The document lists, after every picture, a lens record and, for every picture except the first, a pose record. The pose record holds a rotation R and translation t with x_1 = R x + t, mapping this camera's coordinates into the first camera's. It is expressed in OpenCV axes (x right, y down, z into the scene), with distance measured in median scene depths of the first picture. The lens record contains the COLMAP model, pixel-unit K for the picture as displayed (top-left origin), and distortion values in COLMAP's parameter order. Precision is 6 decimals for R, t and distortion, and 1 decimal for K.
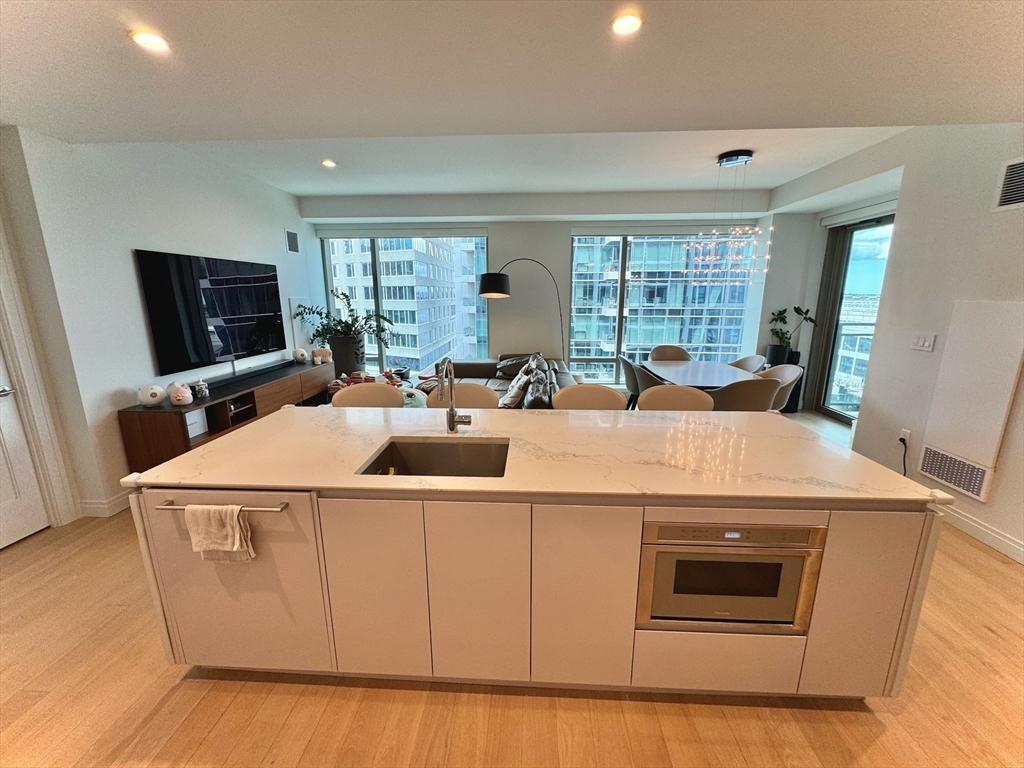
lens RADIAL K [[409.6, 0, 506.1], [0, 409.6, 384.0], [0, 0, 1]] dist [-0.002725, -0.000348]
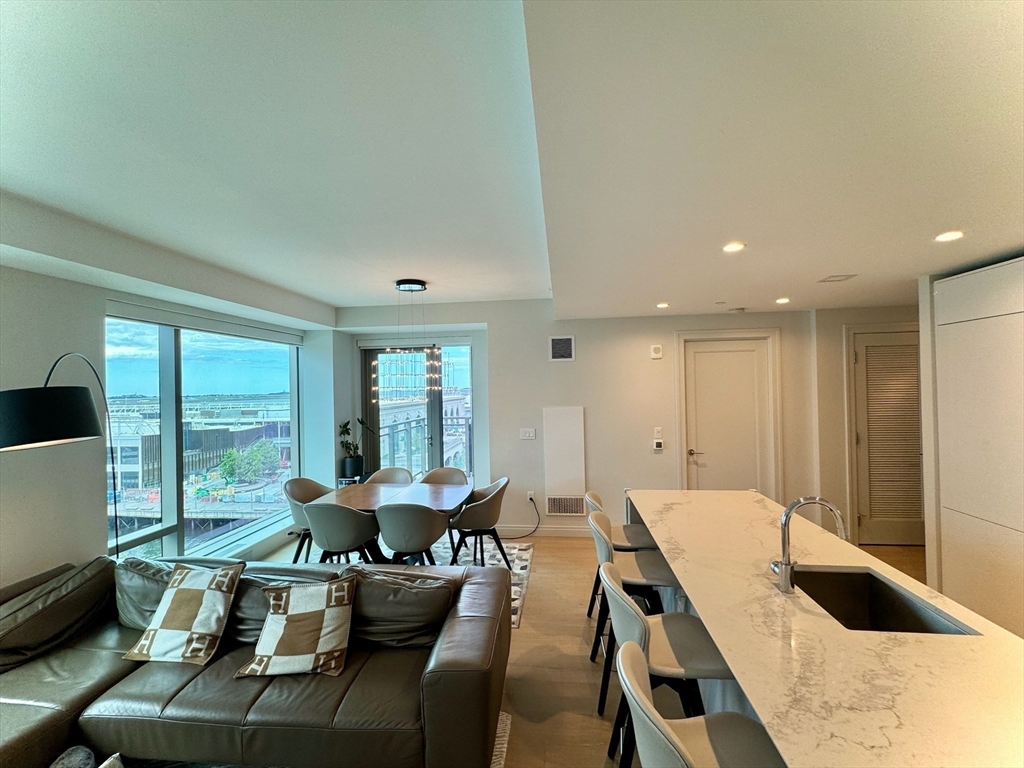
lens RADIAL K [[445.3, 0, 504.4], [0, 445.3, 379.8], [0, 0, 1]] dist [-0.005016, -0.000383]
pose [[0.060937, 0.022085, 0.997897, -0.433285], [0.239136, 0.970316, -0.036078, -0.161885], [-0.969072, 0.240831, 0.053847, 0.582428]]
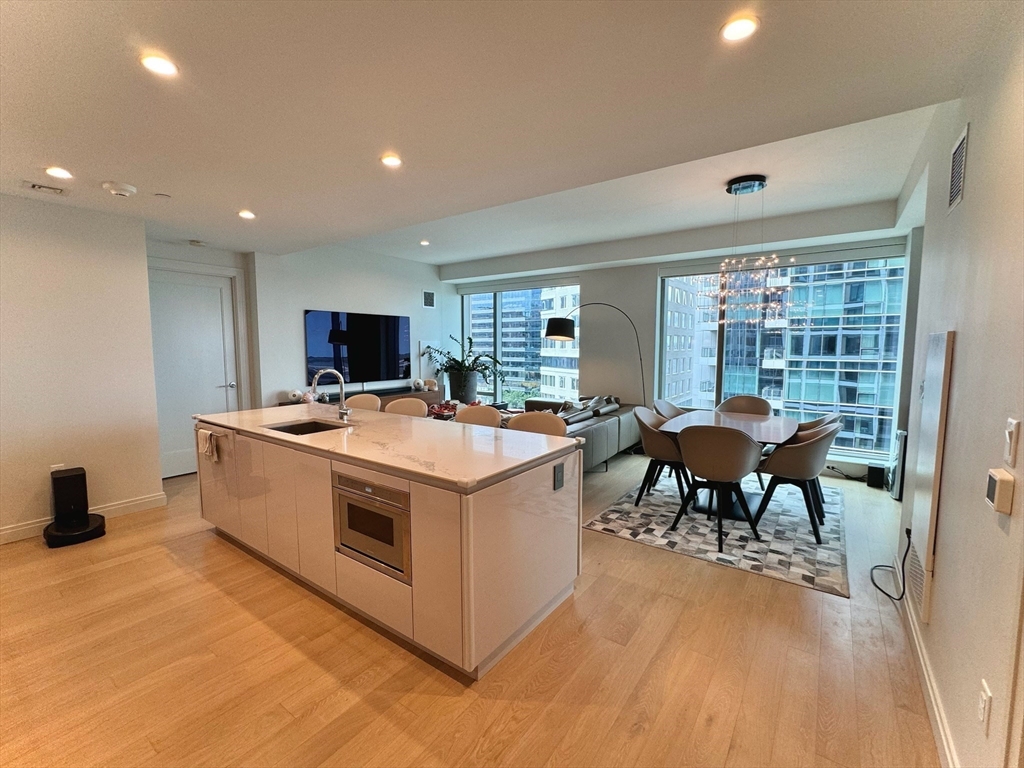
lens RADIAL K [[445.3, 0, 511.2], [0, 445.3, 387.2], [0, 0, 1]] dist [-0.005016, -0.000383]
pose [[0.840493, 0.058558, -0.538649, 0.512616], [-0.124230, 0.988486, -0.086384, 0.025584], [0.527388, 0.139522, 0.838090, -0.024711]]
